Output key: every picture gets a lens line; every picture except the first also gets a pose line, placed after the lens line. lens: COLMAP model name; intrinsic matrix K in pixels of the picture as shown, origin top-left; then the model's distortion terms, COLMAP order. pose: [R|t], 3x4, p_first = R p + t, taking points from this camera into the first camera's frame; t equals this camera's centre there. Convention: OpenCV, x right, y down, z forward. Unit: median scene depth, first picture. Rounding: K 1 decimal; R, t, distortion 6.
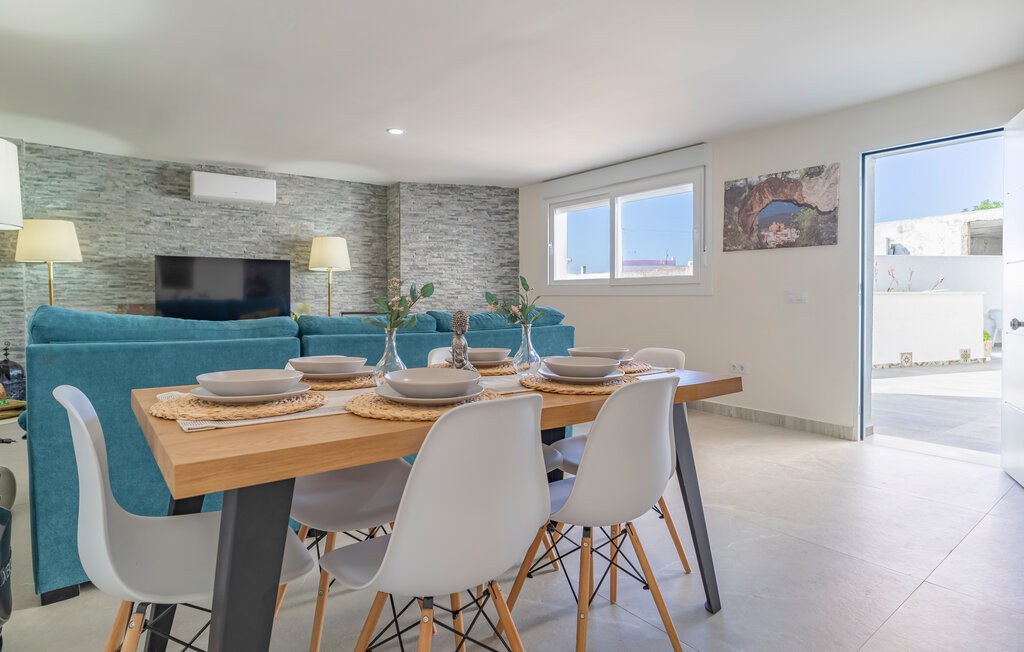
lens RADIAL K [[531.6, 0, 513.7], [0, 531.6, 306.6], [0, 0, 1]] dist [-0.000086, -0.000011]
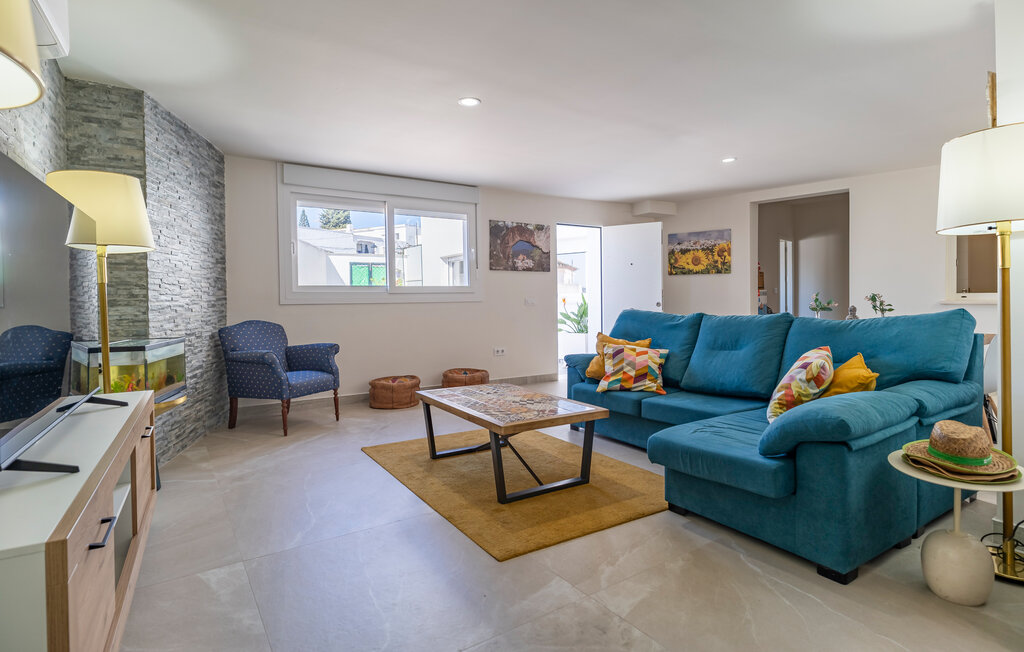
lens RADIAL K [[531.6, 0, 513.7], [0, 531.6, 306.6], [0, 0, 1]] dist [-0.000086, -0.000011]
pose [[0.105665, -0.016563, 0.994264, -1.047440], [0.027780, 0.999520, 0.013698, -0.026737], [-0.994014, 0.026174, 0.106075, 0.847378]]
